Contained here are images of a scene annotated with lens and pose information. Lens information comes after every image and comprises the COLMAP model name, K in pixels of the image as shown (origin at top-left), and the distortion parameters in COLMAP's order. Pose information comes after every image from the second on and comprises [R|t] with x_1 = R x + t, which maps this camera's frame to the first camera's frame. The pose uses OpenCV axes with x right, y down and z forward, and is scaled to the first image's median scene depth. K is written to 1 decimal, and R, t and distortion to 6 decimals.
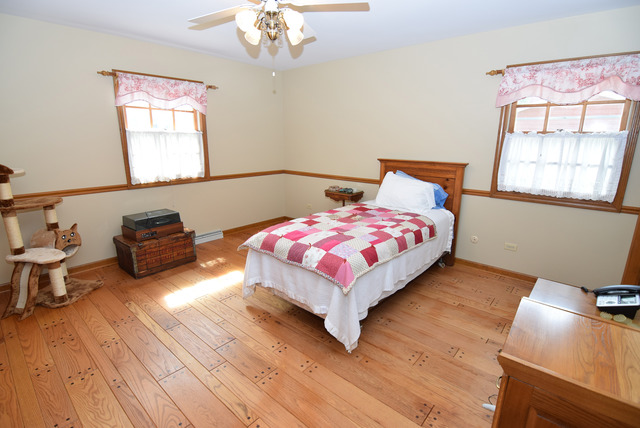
lens RADIAL K [[314.7, 0, 320.0], [0, 314.7, 214.0], [0, 0, 1]] dist [-0.002724, -0.000875]
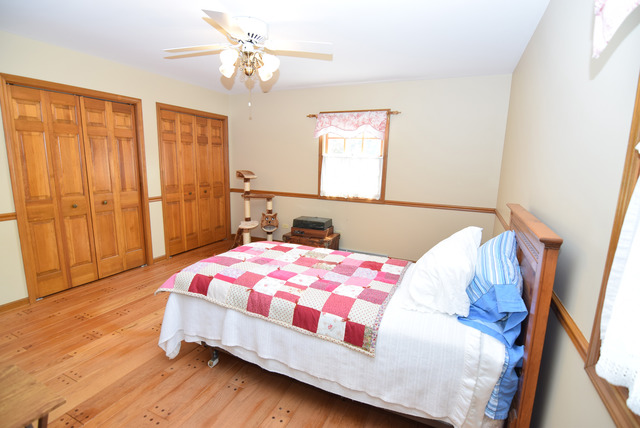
lens RADIAL K [[314.7, 0, 320.0], [0, 314.7, 214.0], [0, 0, 1]] dist [-0.002724, -0.000875]
pose [[0.281705, 0.168206, -0.944642, 0.861341], [-0.250981, 0.963154, 0.096656, -0.190004], [0.926094, 0.209859, 0.313542, 0.775985]]
